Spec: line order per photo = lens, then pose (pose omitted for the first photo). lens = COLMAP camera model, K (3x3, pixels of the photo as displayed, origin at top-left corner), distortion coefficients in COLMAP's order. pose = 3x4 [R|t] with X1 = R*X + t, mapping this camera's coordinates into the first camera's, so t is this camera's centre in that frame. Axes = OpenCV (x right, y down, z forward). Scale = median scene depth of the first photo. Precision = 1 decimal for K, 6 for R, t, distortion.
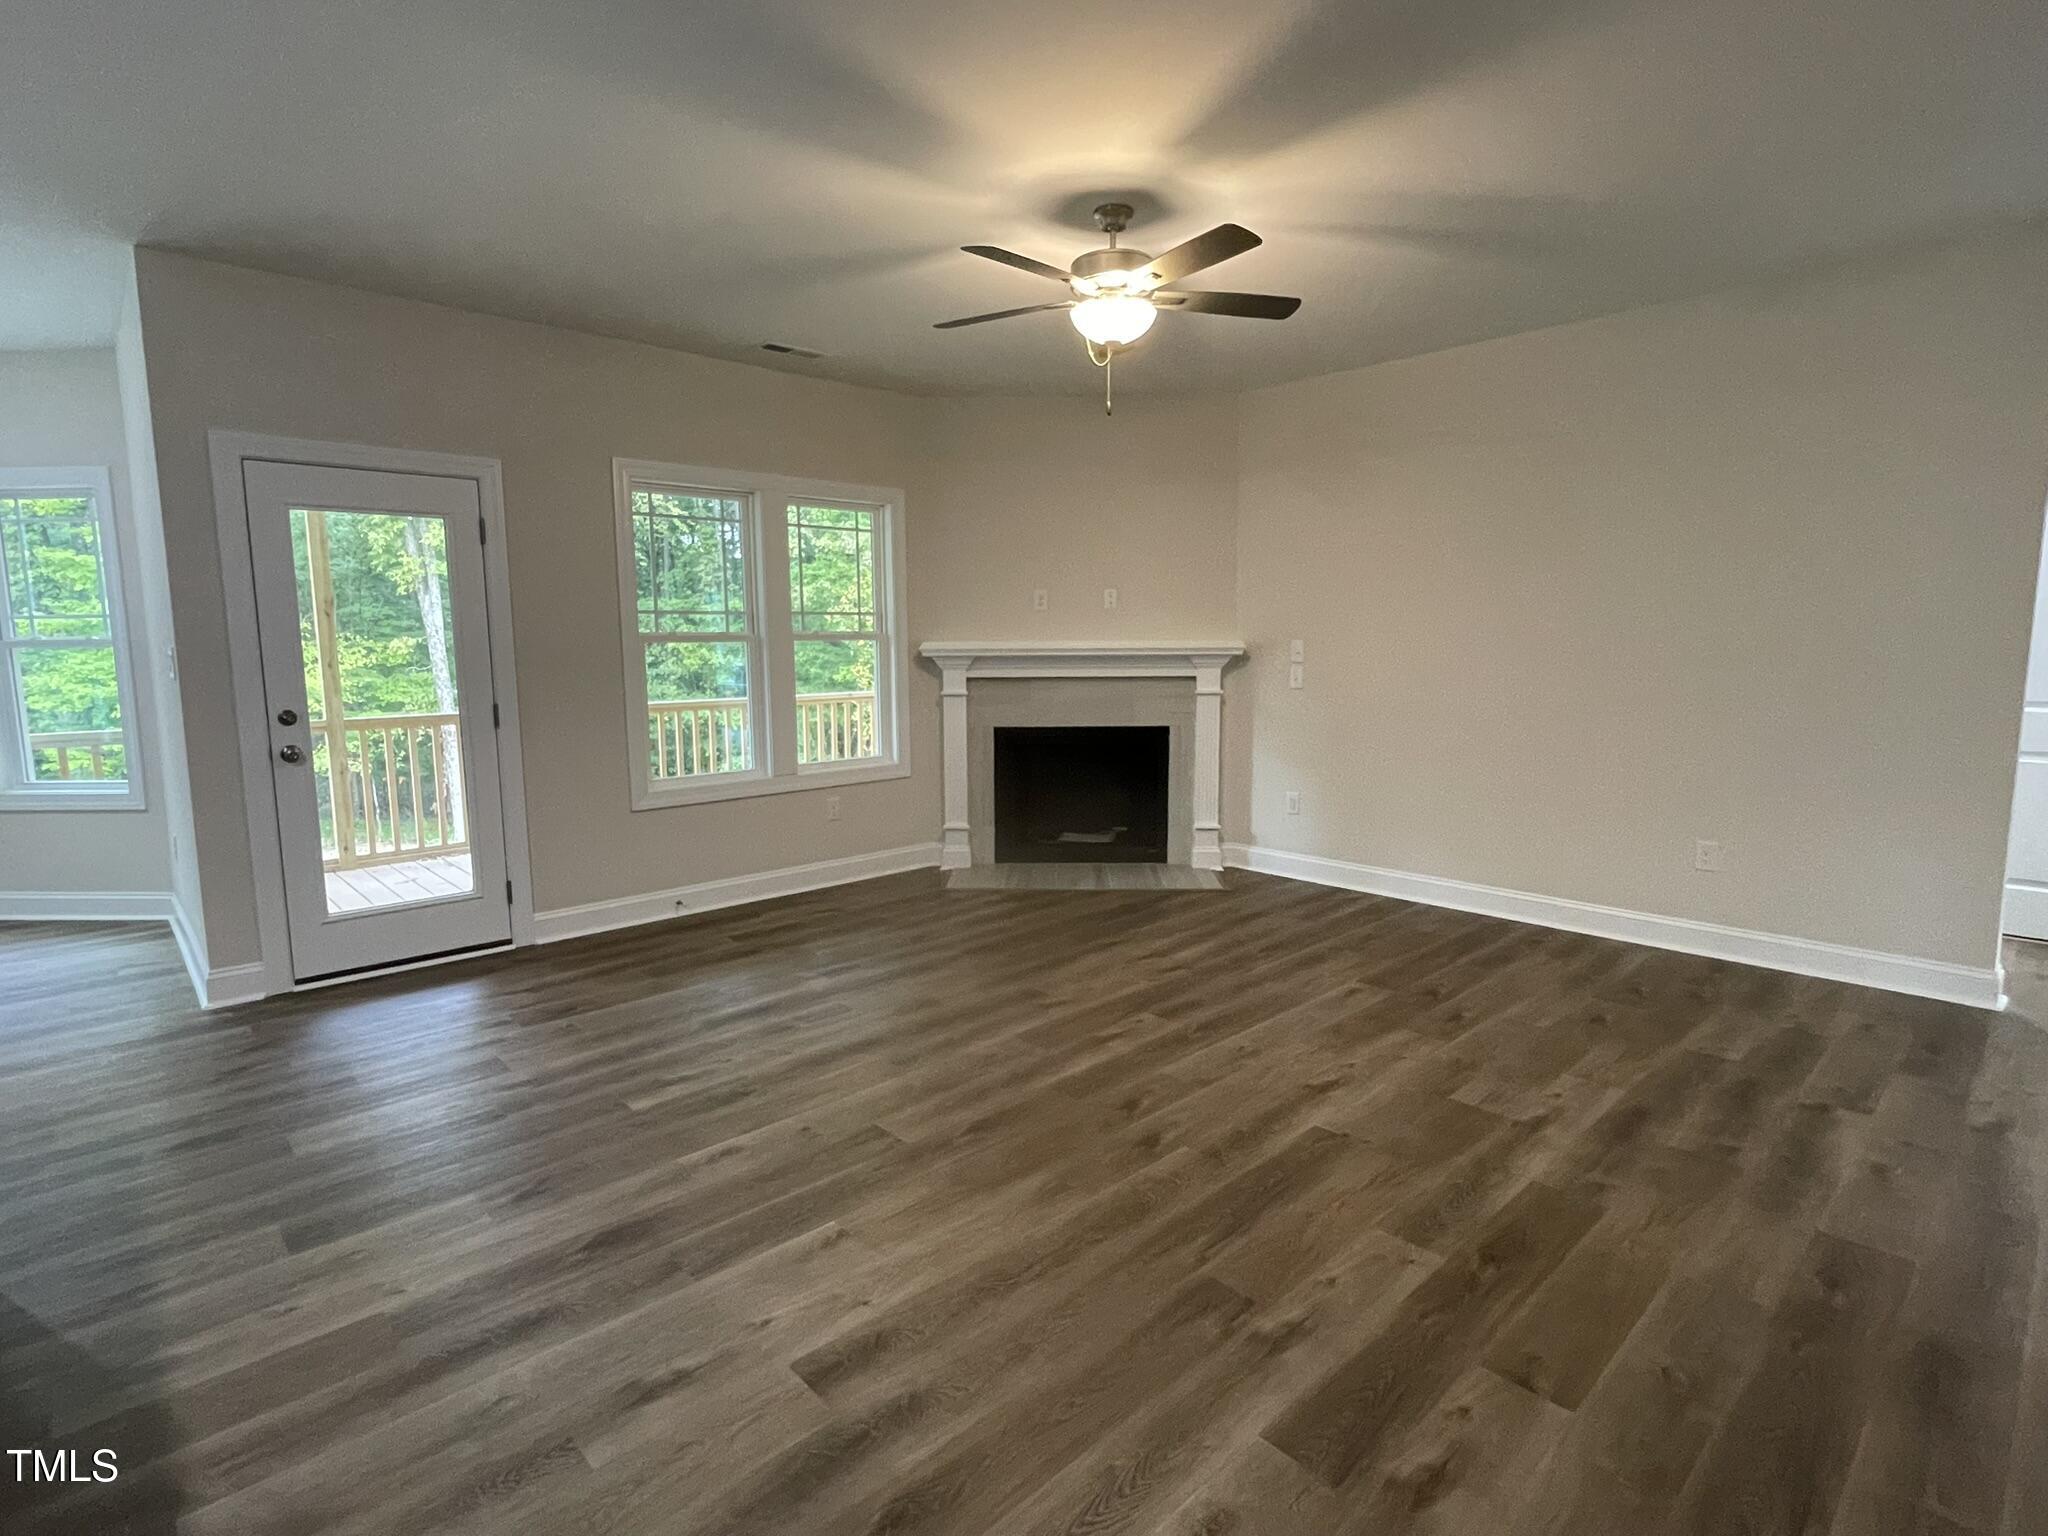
lens RADIAL K [[1016.1, 0, 1020.4], [0, 1016.1, 762.4], [0, 0, 1]] dist [-0.000407, 0.000578]
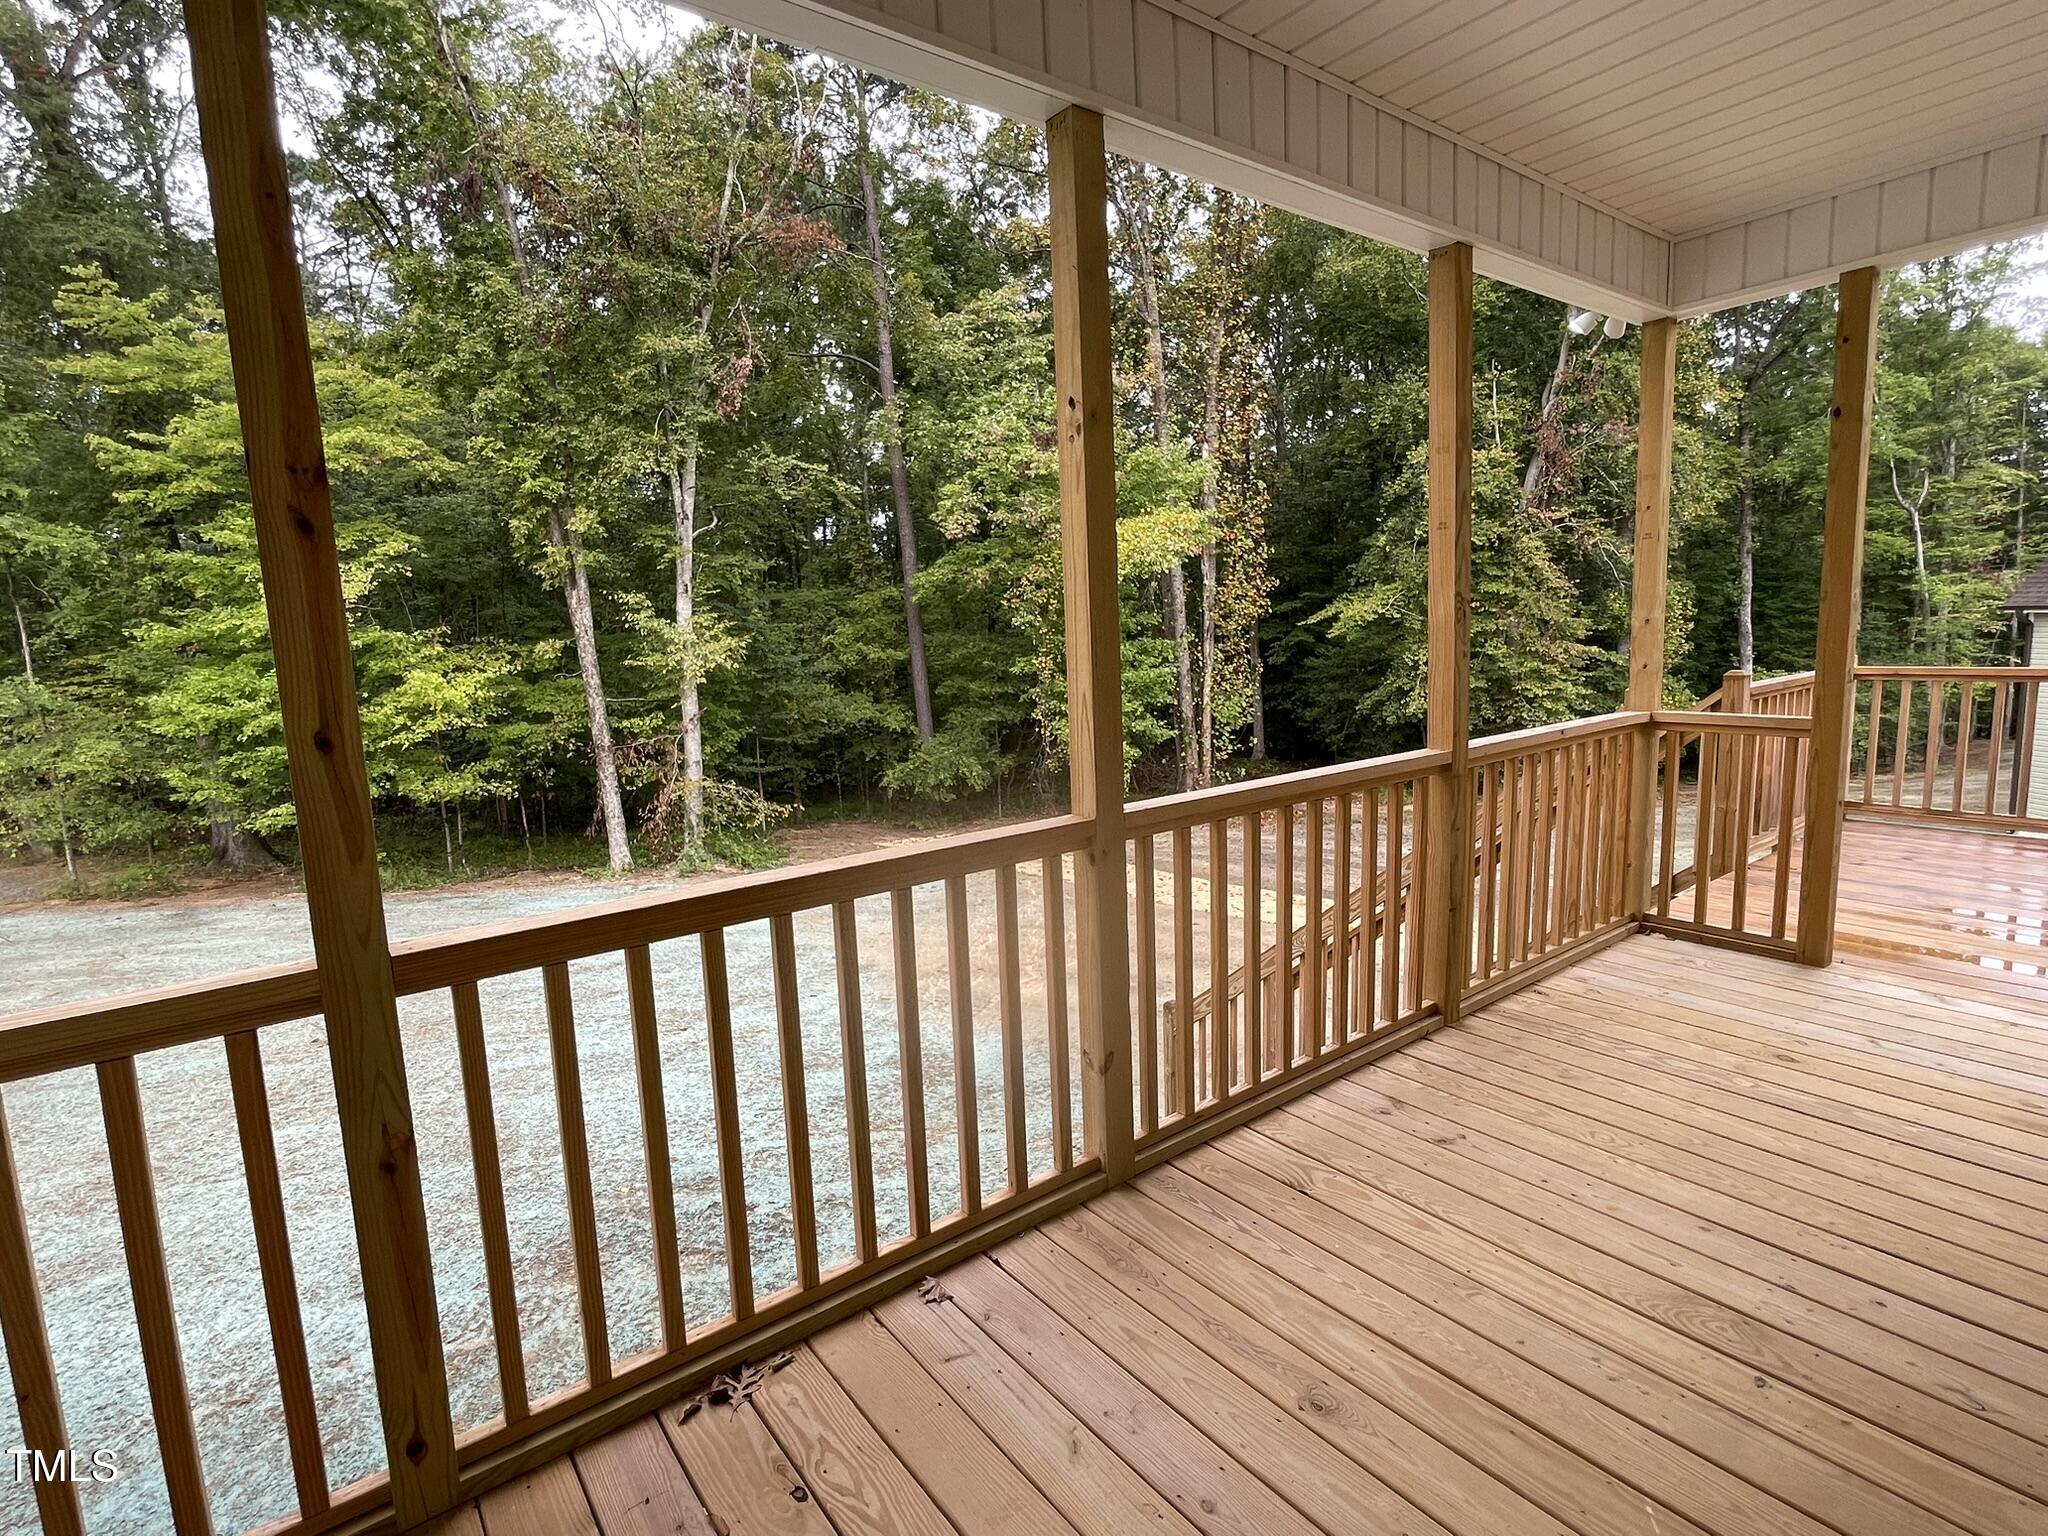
lens RADIAL K [[1016.1, 0, 1023.8], [0, 1016.1, 765.3], [0, 0, 1]] dist [-0.000407, 0.000578]
pose [[0.994035, -0.017431, -0.107658, -0.077326], [0.019146, 0.999705, 0.014919, -0.014107], [0.107367, -0.016891, 0.994076, 0.121646]]
